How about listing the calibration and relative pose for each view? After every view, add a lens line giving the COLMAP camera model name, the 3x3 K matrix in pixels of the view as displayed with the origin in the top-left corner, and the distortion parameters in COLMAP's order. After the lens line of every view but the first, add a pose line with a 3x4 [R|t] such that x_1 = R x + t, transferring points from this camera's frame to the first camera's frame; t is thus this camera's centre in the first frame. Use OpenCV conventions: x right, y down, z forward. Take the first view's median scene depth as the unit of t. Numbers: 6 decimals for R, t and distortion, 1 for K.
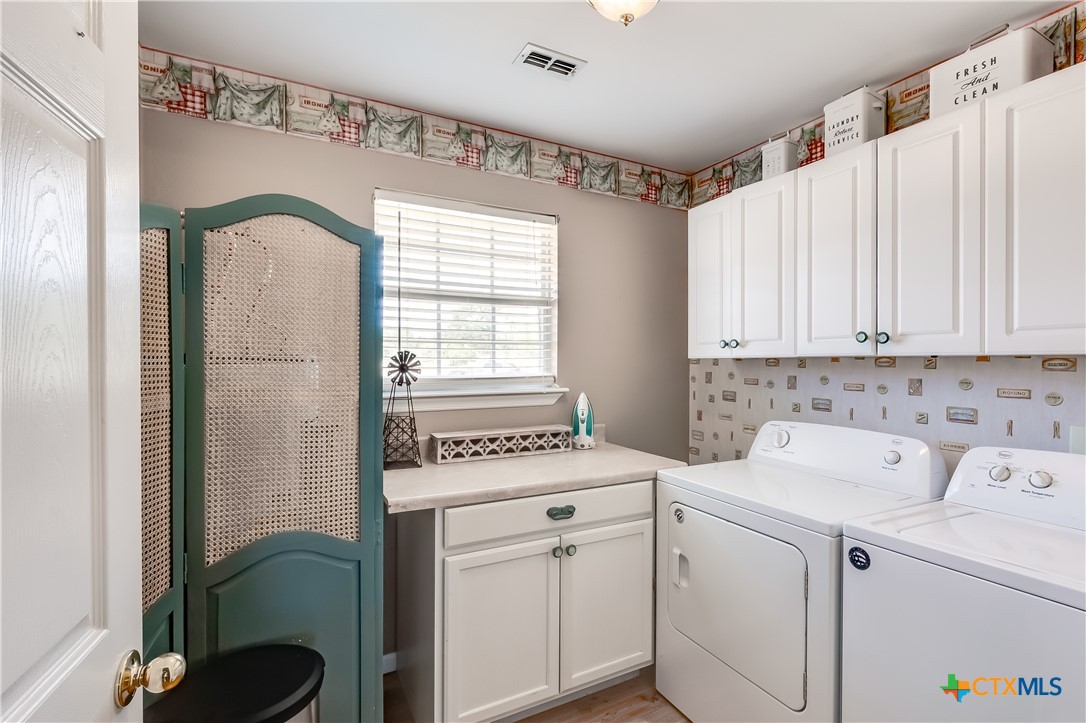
lens RADIAL K [[498.0, 0, 544.0], [0, 498.0, 364.8], [0, 0, 1]] dist [0.000612, -0.000061]
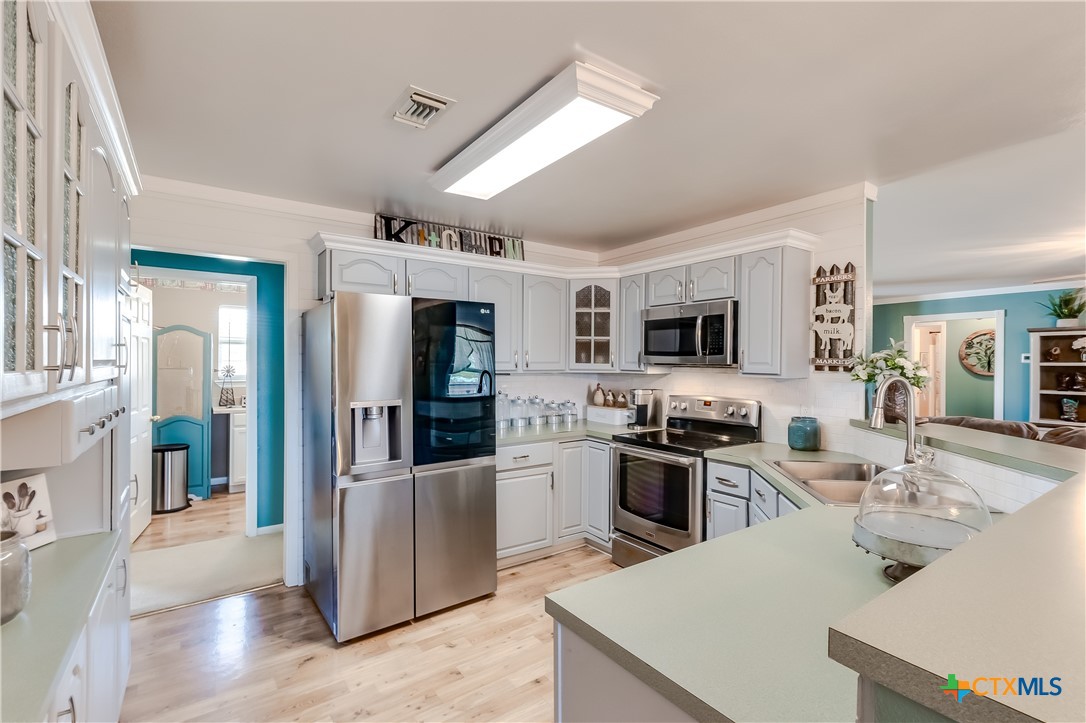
lens RADIAL K [[498.0, 0, 544.0], [0, 498.0, 364.8], [0, 0, 1]] dist [0.000612, -0.000061]
pose [[0.993281, 0.000033, 0.115725, 1.596578], [0.000712, 0.999979, -0.006392, -0.016804], [-0.115723, 0.006431, 0.993261, -2.748875]]
